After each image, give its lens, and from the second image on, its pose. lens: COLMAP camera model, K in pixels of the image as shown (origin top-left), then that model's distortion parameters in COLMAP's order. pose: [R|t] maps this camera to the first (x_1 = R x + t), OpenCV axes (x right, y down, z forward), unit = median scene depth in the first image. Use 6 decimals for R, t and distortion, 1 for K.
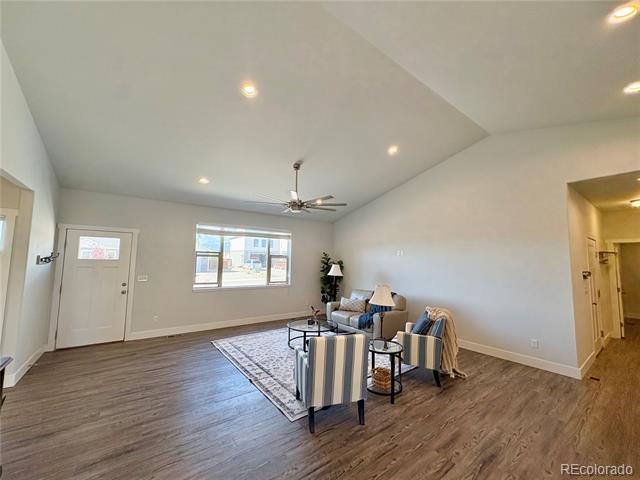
lens RADIAL K [[250.9, 0, 318.9], [0, 250.9, 238.3], [0, 0, 1]] dist [-0.001578, -0.000226]
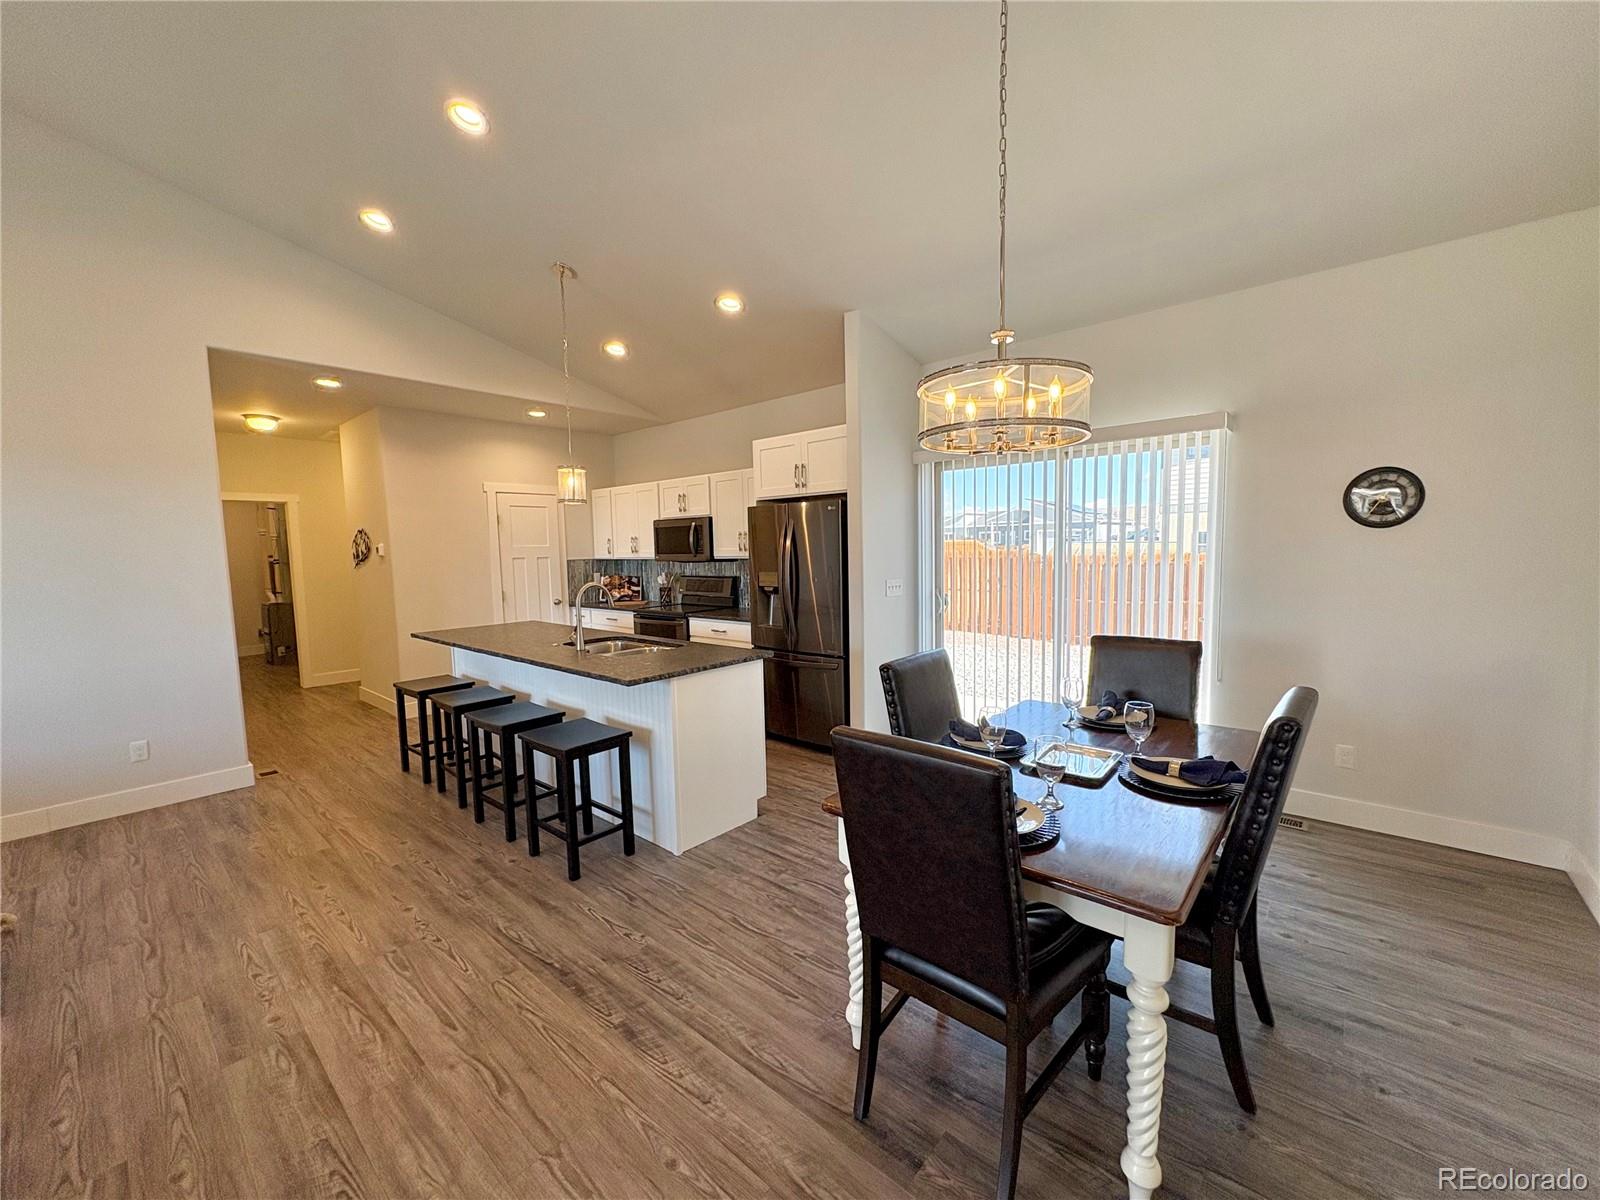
lens RADIAL K [[627.3, 0, 797.1], [0, 627.3, 595.7], [0, 0, 1]] dist [-0.001578, -0.000226]
pose [[-0.198081, -0.093638, 0.975703, -0.269867], [-0.067408, 0.994371, 0.081745, 0.040991], [-0.977865, -0.049578, -0.203278, 0.243353]]
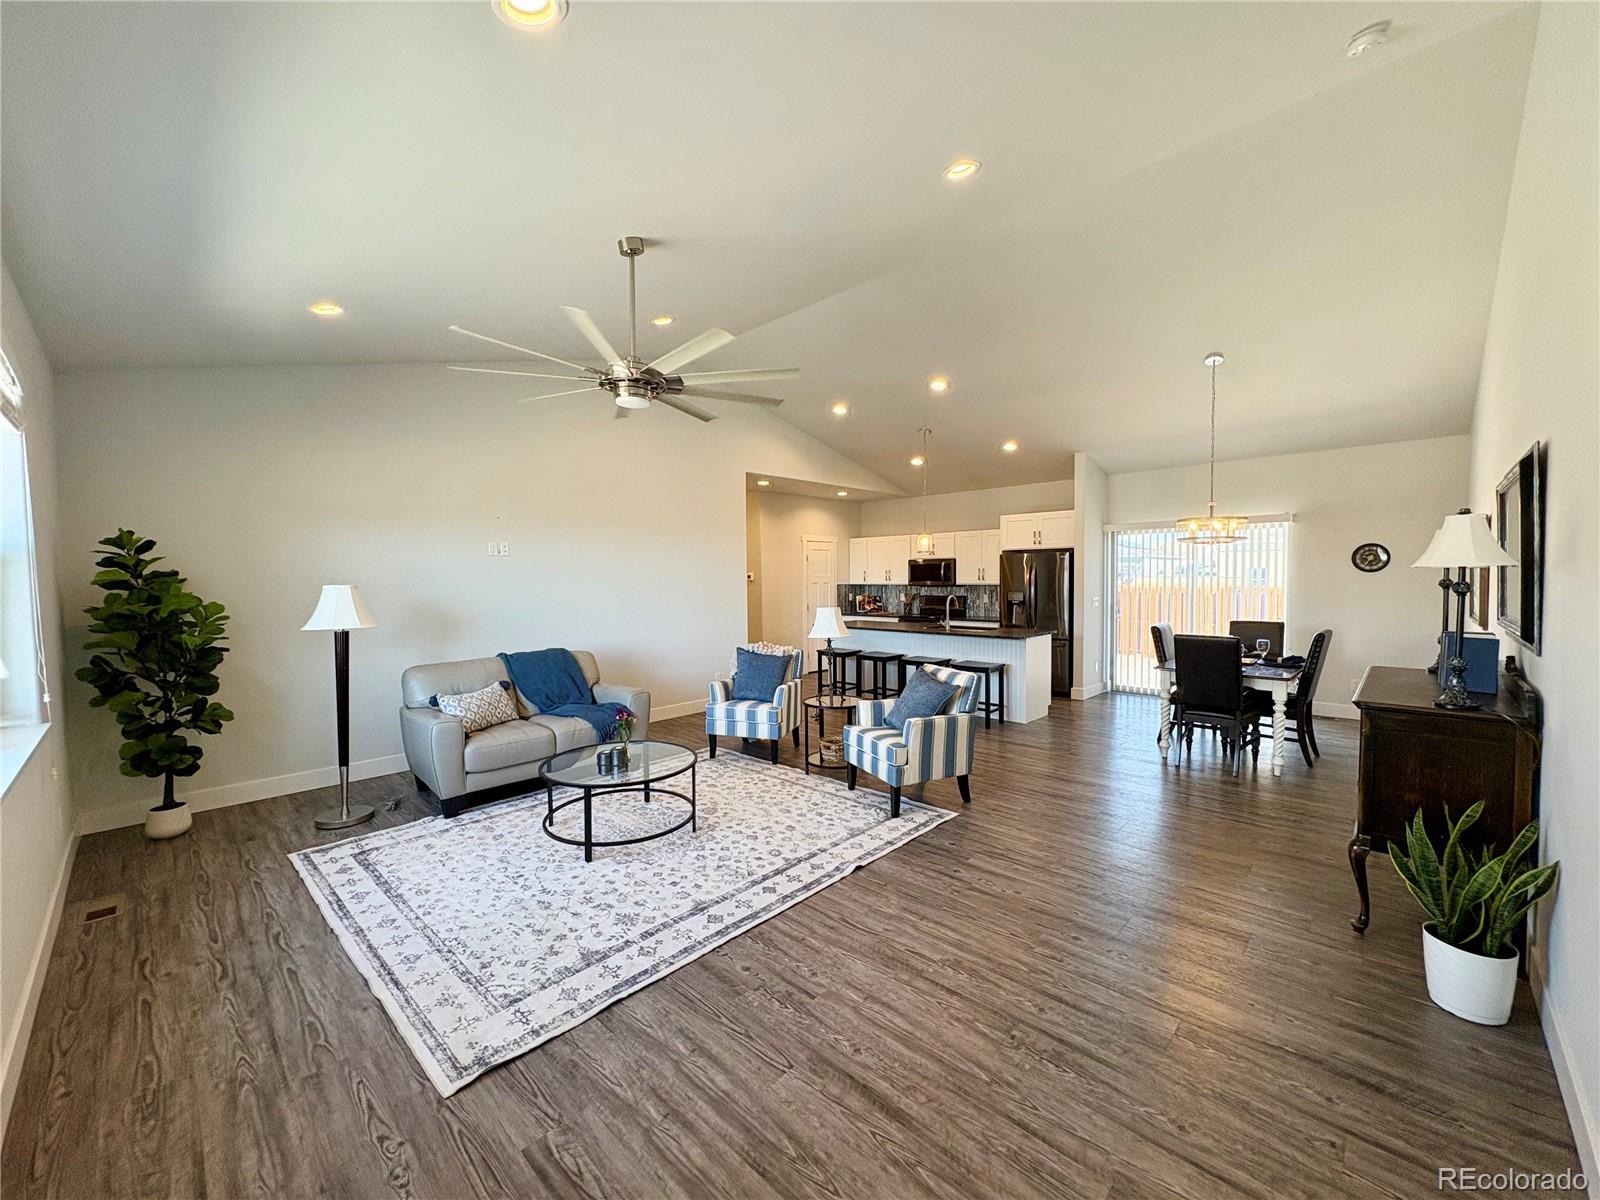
lens RADIAL K [[627.3, 0, 797.1], [0, 627.3, 595.7], [0, 0, 1]] dist [-0.001578, -0.000226]
pose [[-0.142726, -0.047357, 0.988629, -1.155220], [-0.079535, 0.996173, 0.036237, 0.100560], [-0.986562, -0.073458, -0.145946, 1.200536]]
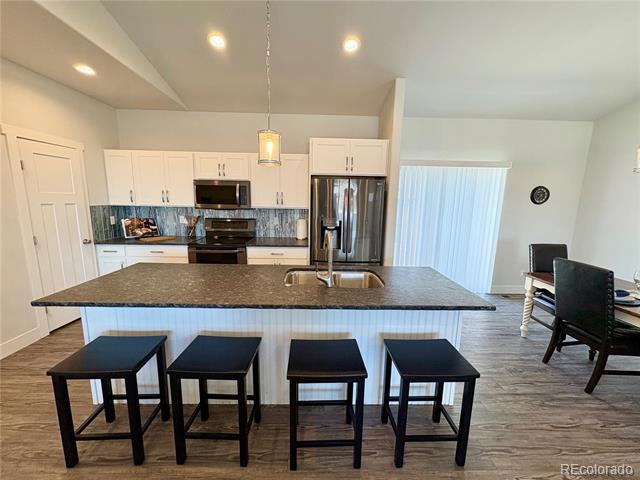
lens RADIAL K [[250.9, 0, 318.9], [0, 250.9, 238.3], [0, 0, 1]] dist [-0.001578, -0.000226]
pose [[-0.810334, -0.124971, 0.572486, 0.574537], [-0.084098, 0.991682, 0.097442, 0.095880], [-0.579902, 0.030816, -0.814103, 0.840022]]
